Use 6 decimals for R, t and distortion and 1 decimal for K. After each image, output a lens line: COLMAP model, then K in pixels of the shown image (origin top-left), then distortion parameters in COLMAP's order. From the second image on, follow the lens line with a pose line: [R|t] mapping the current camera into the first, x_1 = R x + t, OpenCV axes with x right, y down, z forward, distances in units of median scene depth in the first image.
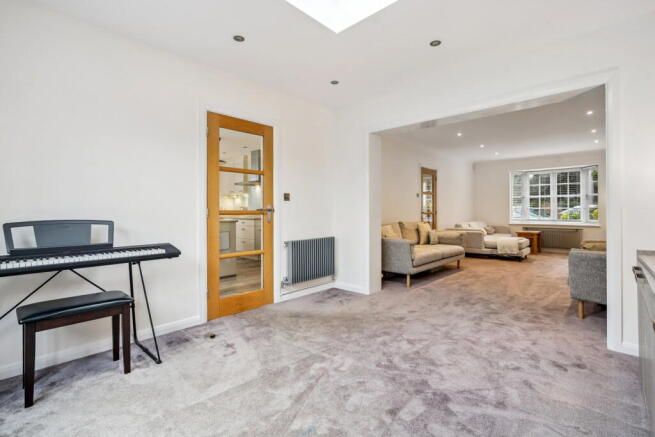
lens RADIAL K [[304.3, 0, 328.9], [0, 304.3, 216.8], [0, 0, 1]] dist [0.000099, 0.001284]
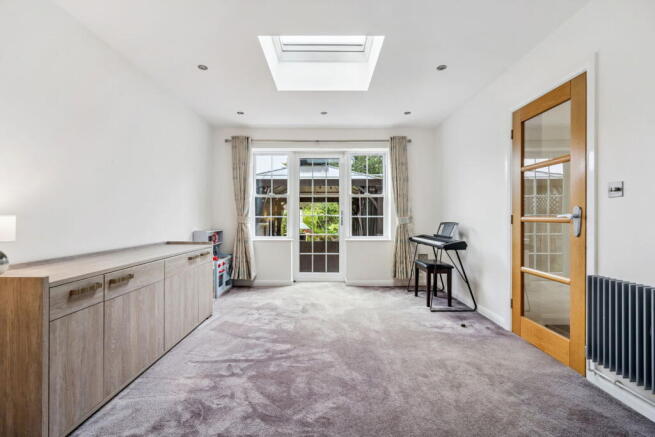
lens RADIAL K [[304.3, 0, 327.7], [0, 304.3, 217.6], [0, 0, 1]] dist [0.000099, 0.001284]
pose [[-0.739569, 0.001642, -0.673079, 0.747139], [-0.001046, 0.999993, 0.003589, -0.023348], [0.673080, 0.003358, -0.739562, 1.434793]]
